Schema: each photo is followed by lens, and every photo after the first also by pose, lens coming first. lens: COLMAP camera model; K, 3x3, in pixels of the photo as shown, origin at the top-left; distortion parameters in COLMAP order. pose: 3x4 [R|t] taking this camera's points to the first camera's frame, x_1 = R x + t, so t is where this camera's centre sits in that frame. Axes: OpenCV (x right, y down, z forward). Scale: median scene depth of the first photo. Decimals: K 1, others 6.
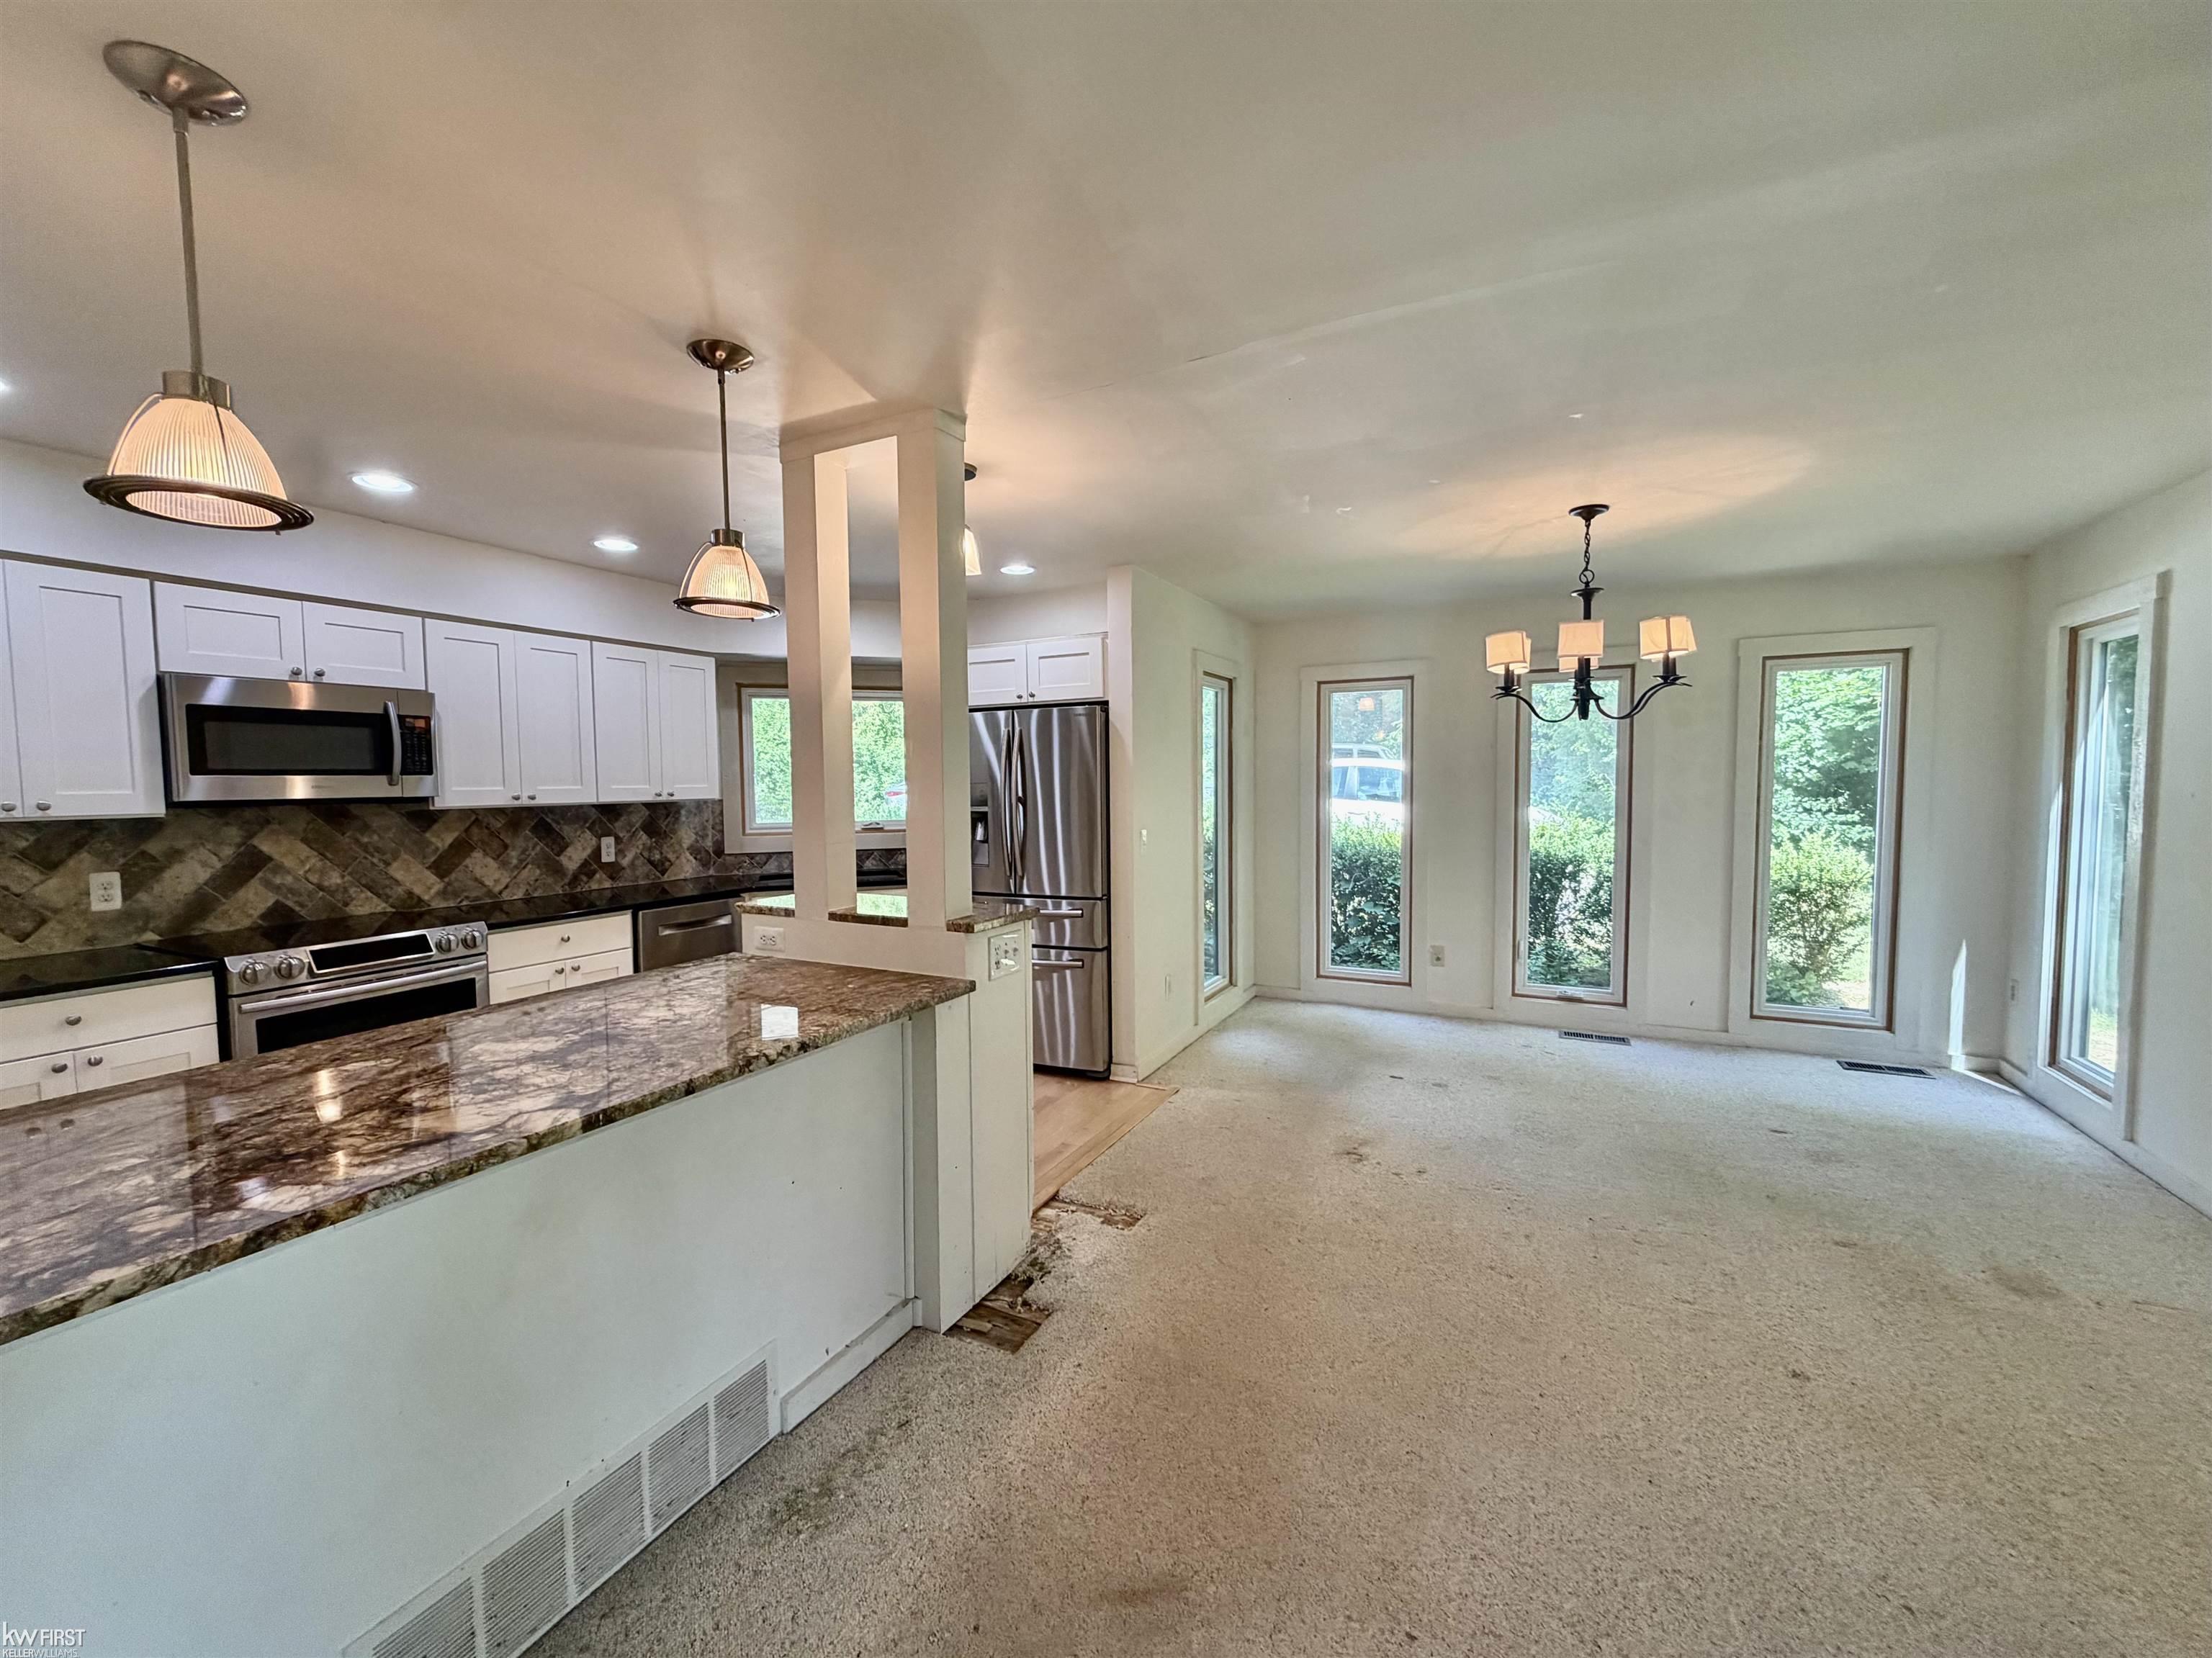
lens RADIAL K [[886.4, 0, 1107.1], [0, 886.4, 829.2], [0, 0, 1]] dist [0.001563, -0.000276]
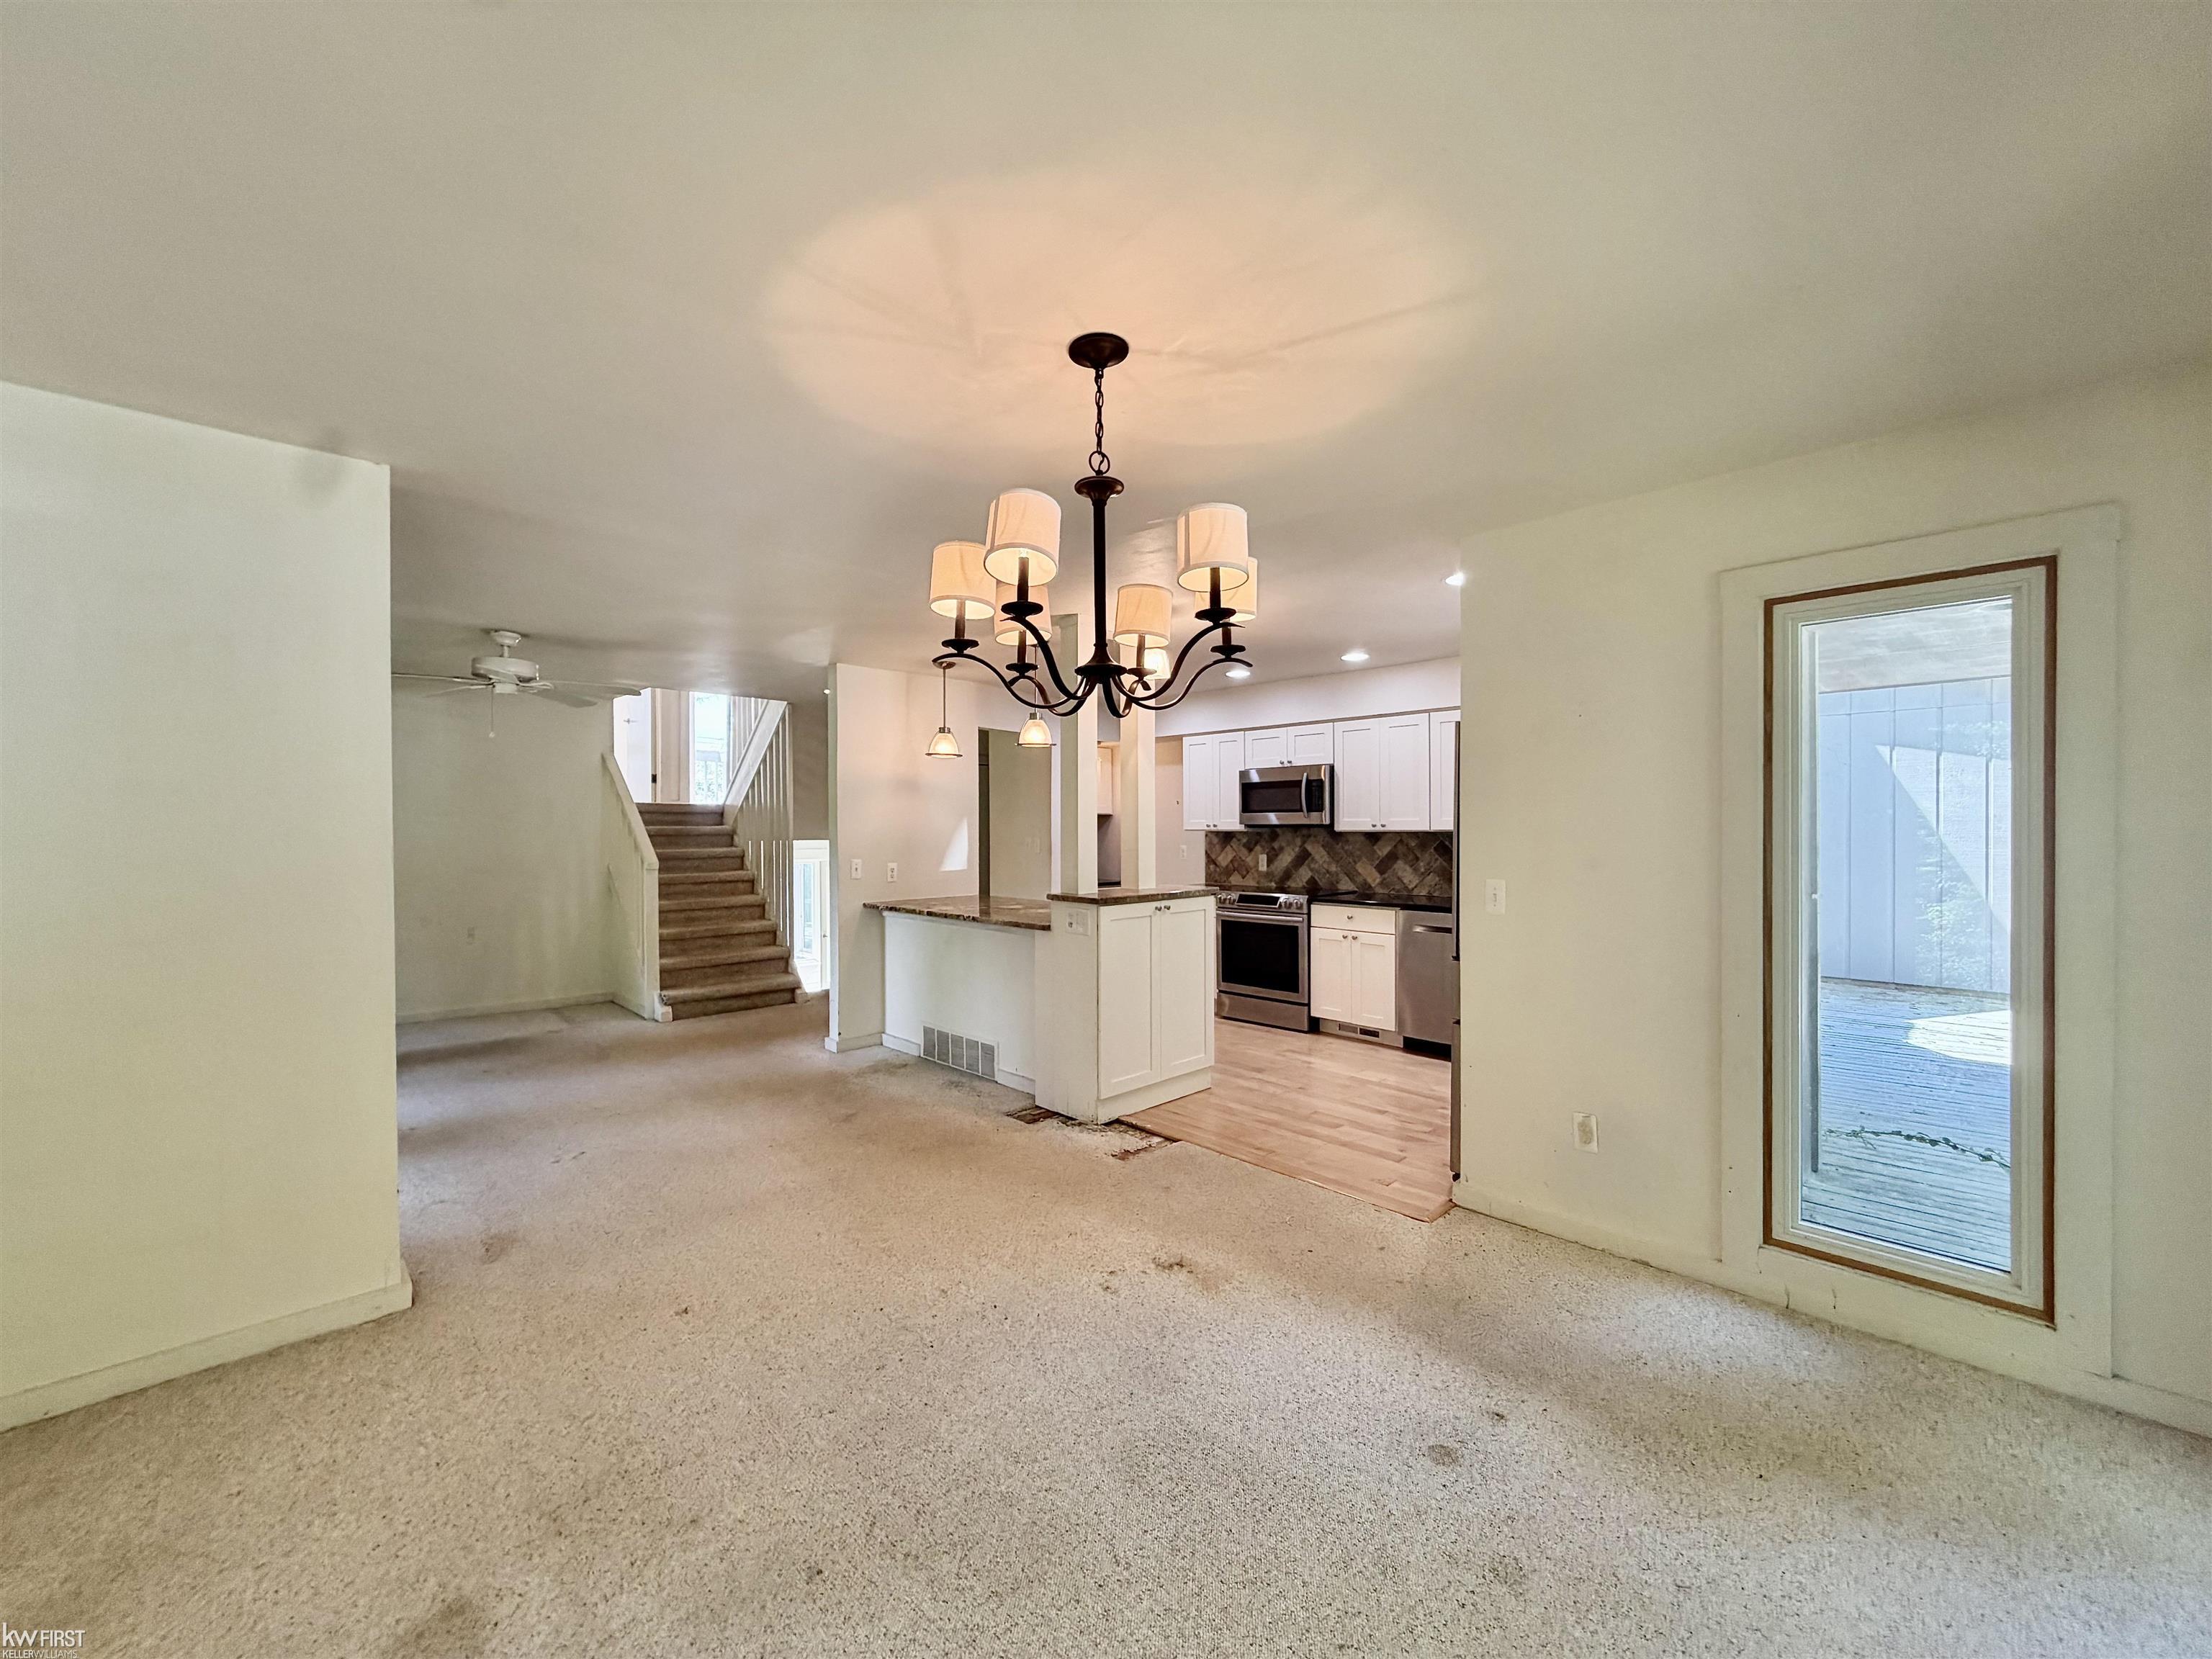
lens RADIAL K [[886.4, 0, 1094.0], [0, 886.4, 827.1], [0, 0, 1]] dist [0.001563, -0.000276]
pose [[-0.335393, 0.010934, -0.942015, 1.044525], [-0.044563, 0.998629, 0.027457, -0.058218], [0.941024, 0.051188, -0.334446, 1.150157]]
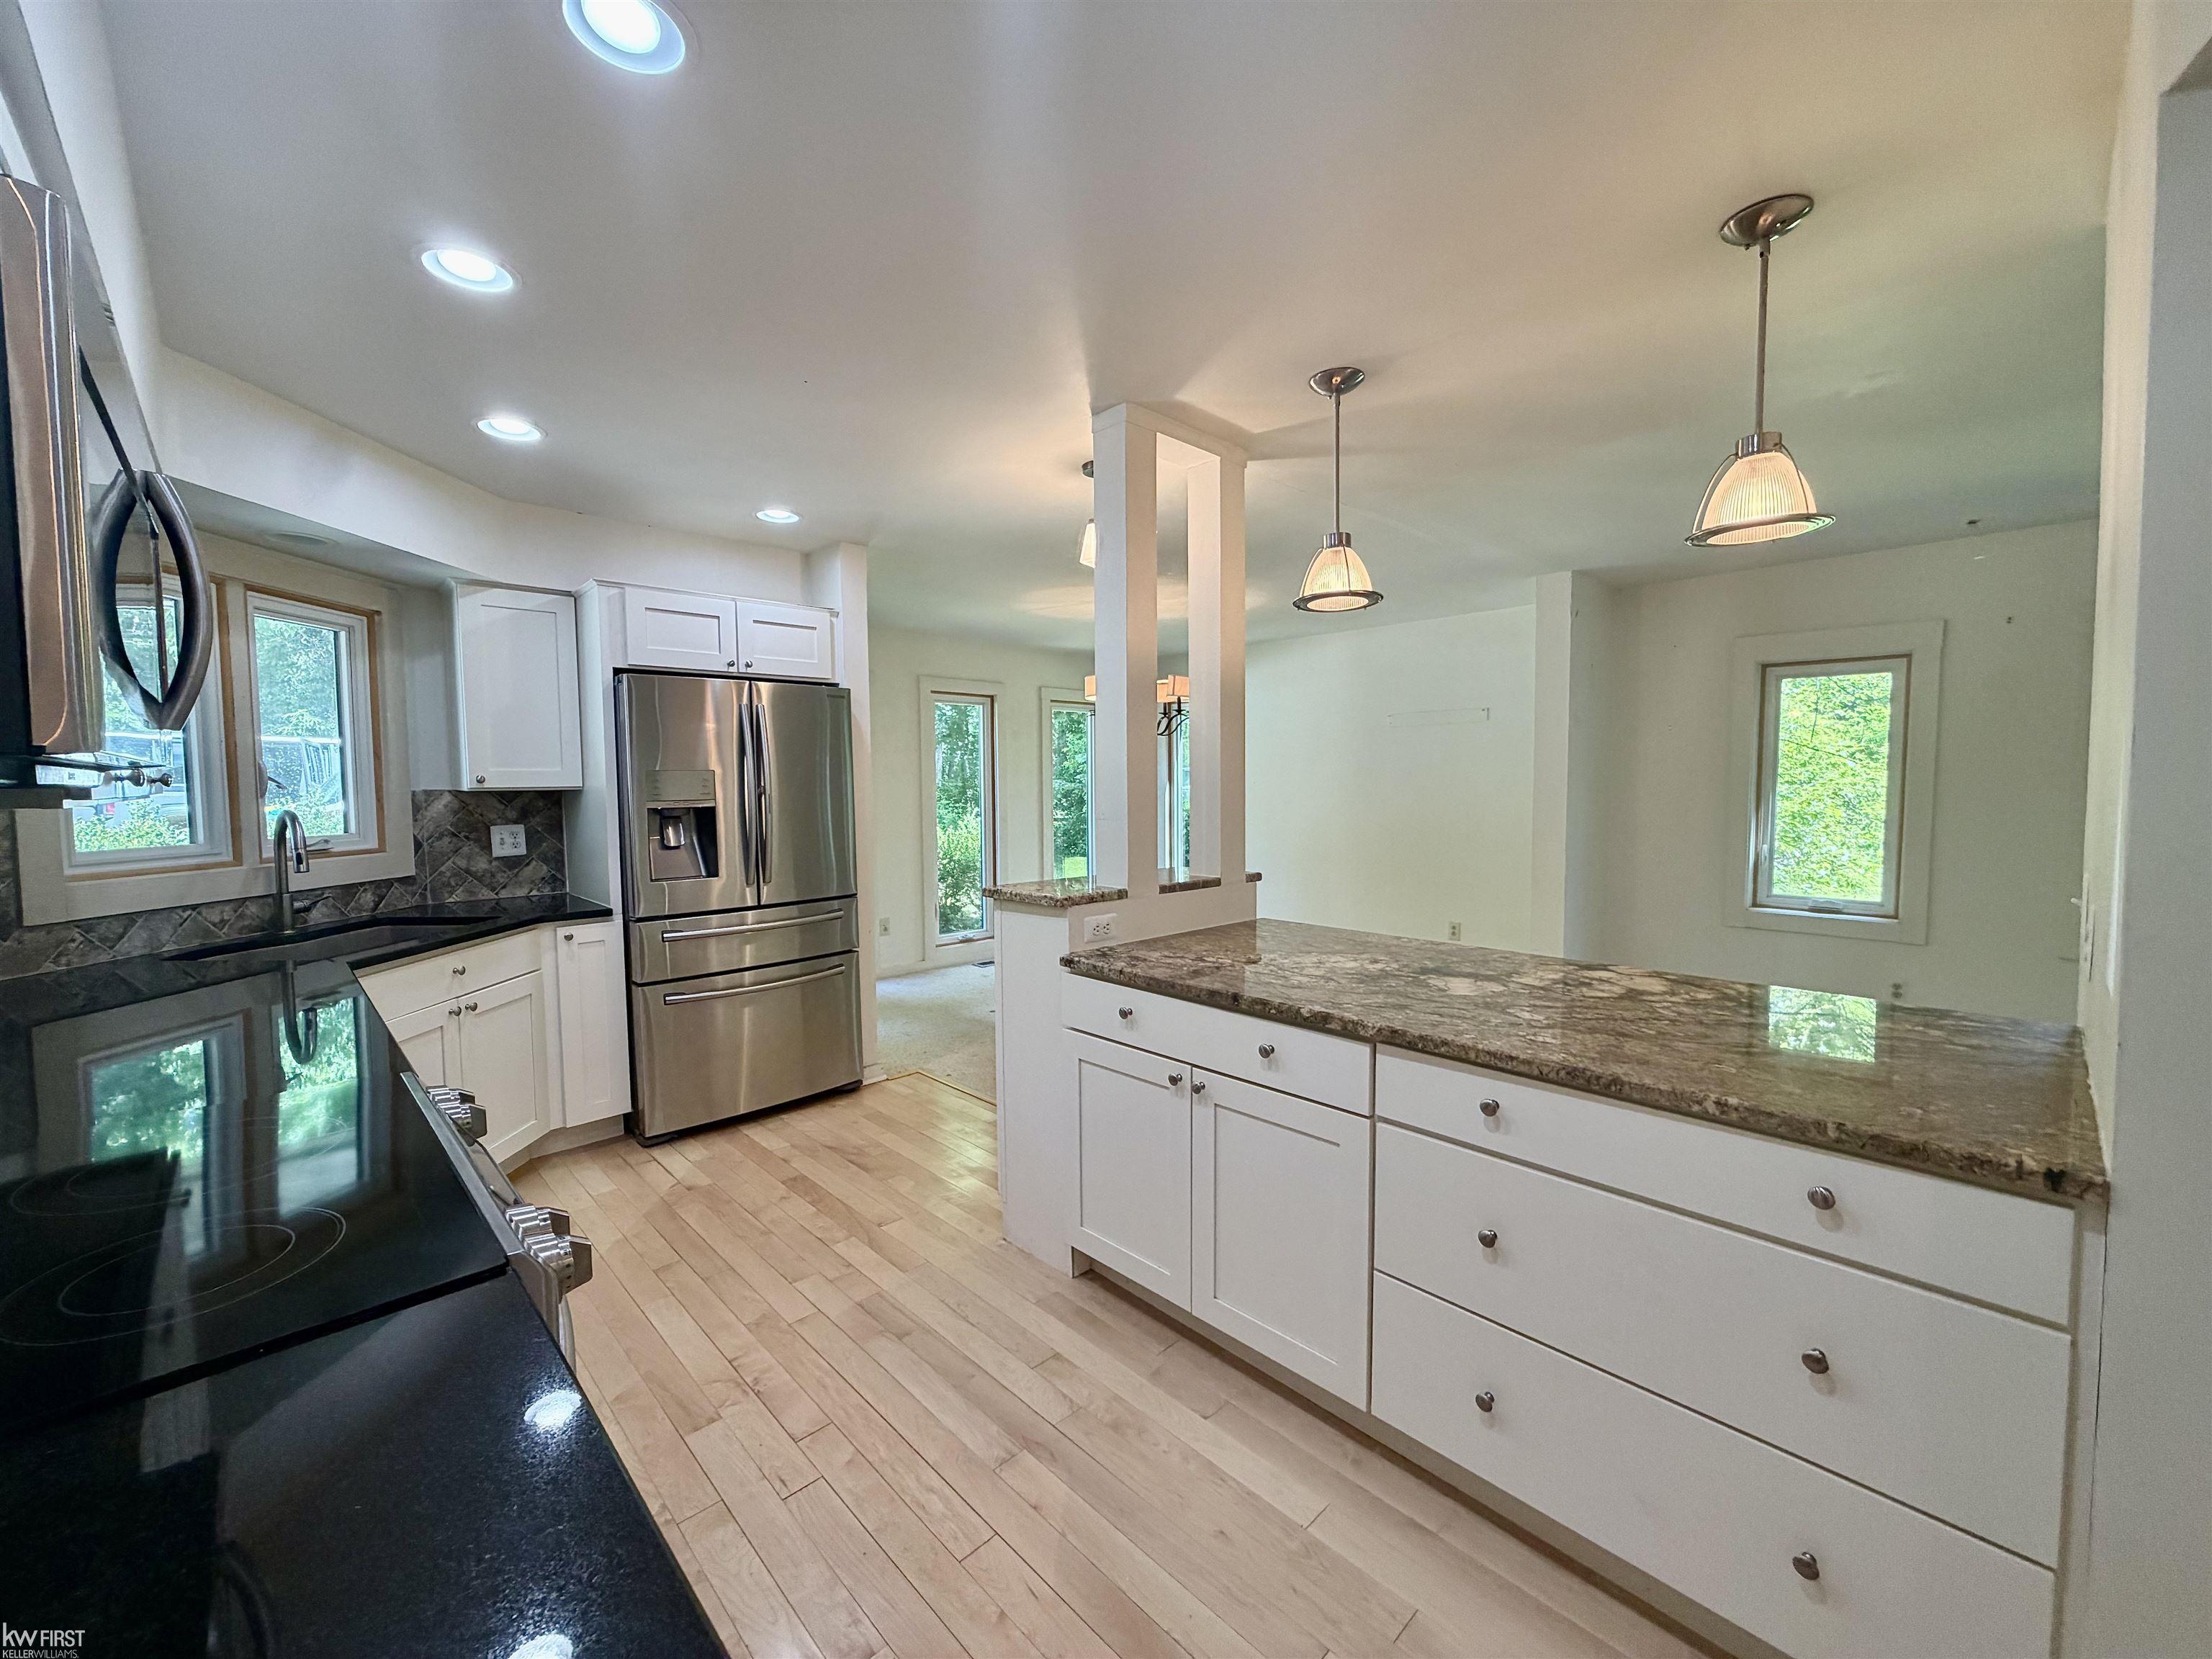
lens RADIAL K [[886.4, 0, 1092.7], [0, 886.4, 811.0], [0, 0, 1]] dist [0.001563, -0.000276]
pose [[0.334168, -0.027732, 0.942106, -0.965804], [0.056717, 0.998347, 0.009270, -0.003871], [-0.940806, 0.050336, 0.335188, 0.543048]]
